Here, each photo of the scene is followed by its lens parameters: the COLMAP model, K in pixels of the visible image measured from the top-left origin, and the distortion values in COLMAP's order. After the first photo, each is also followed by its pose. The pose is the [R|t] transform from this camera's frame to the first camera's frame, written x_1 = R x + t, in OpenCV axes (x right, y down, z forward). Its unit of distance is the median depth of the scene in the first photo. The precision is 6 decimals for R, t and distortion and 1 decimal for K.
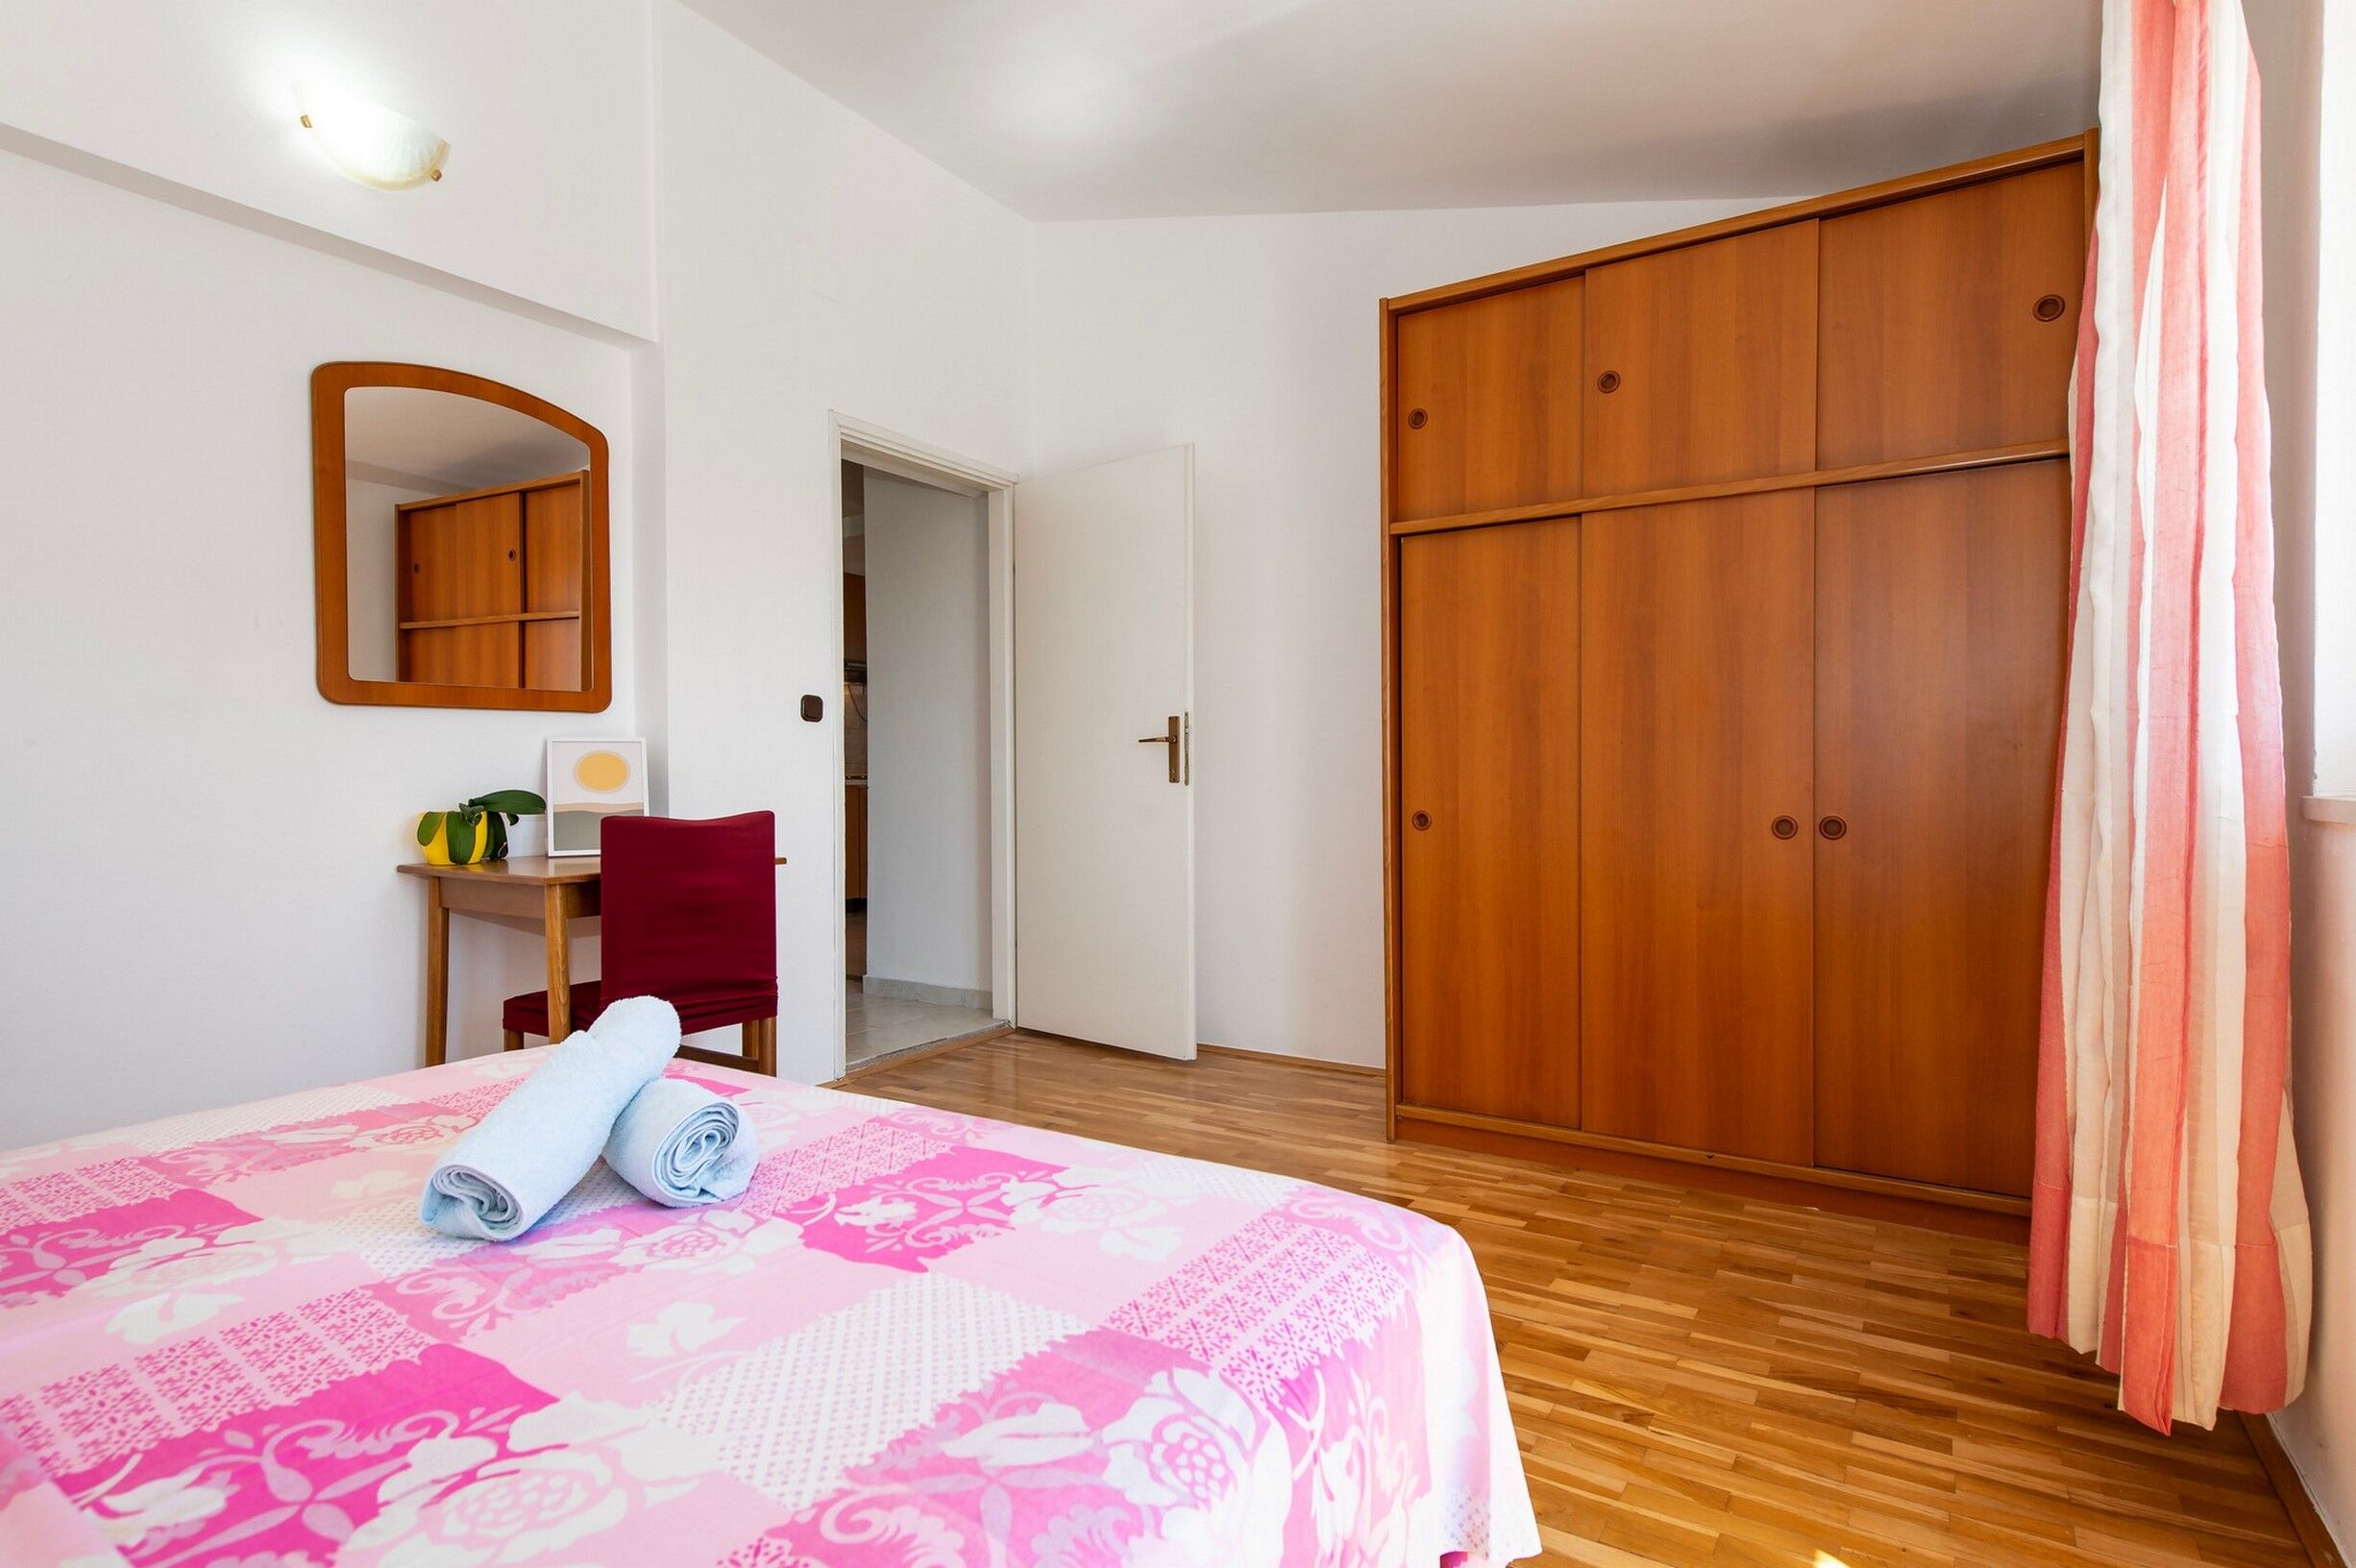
lens RADIAL K [[1228.4, 0, 1178.5], [0, 1228.4, 801.5], [0, 0, 1]] dist [0.010779, -0.001832]
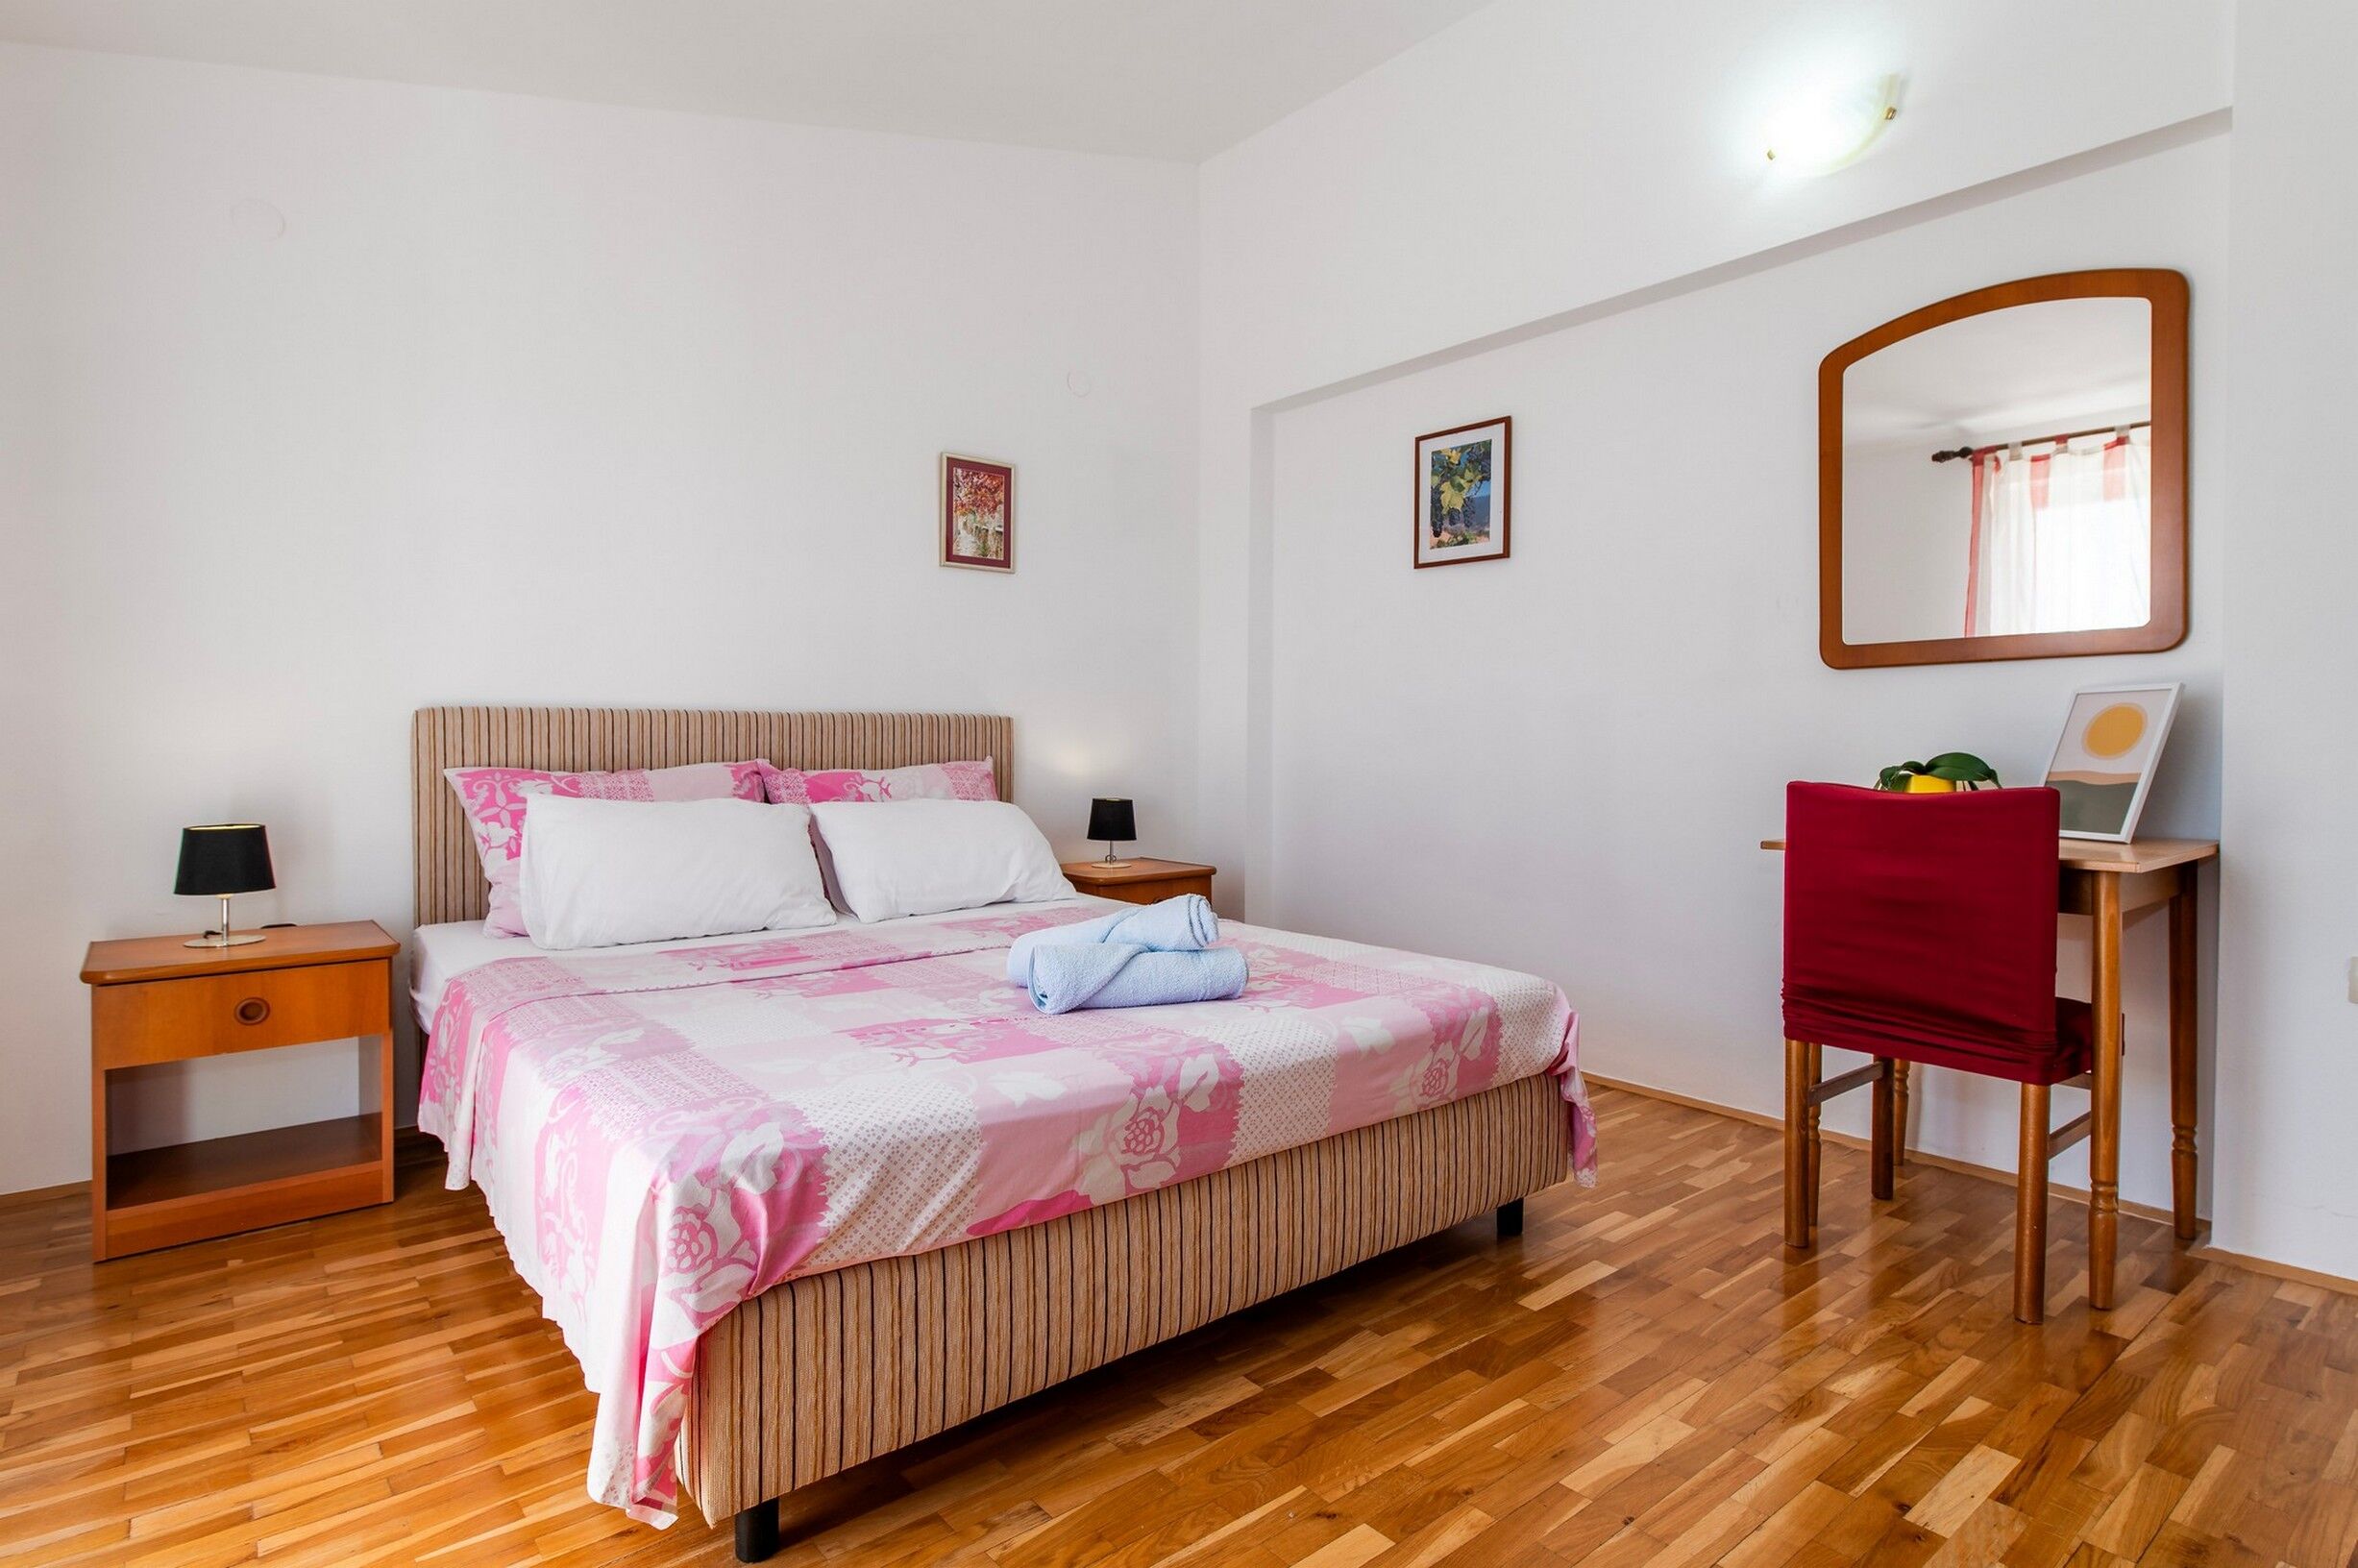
lens RADIAL K [[1252.2, 0, 1186.3], [0, 1252.2, 753.7], [0, 0, 1]] dist [0.025264, -0.000452]
pose [[-0.285092, 0.002228, -0.958498, 1.419064], [-0.013483, 0.999889, 0.006334, -0.022281], [0.958405, 0.014729, -0.285030, 2.157306]]
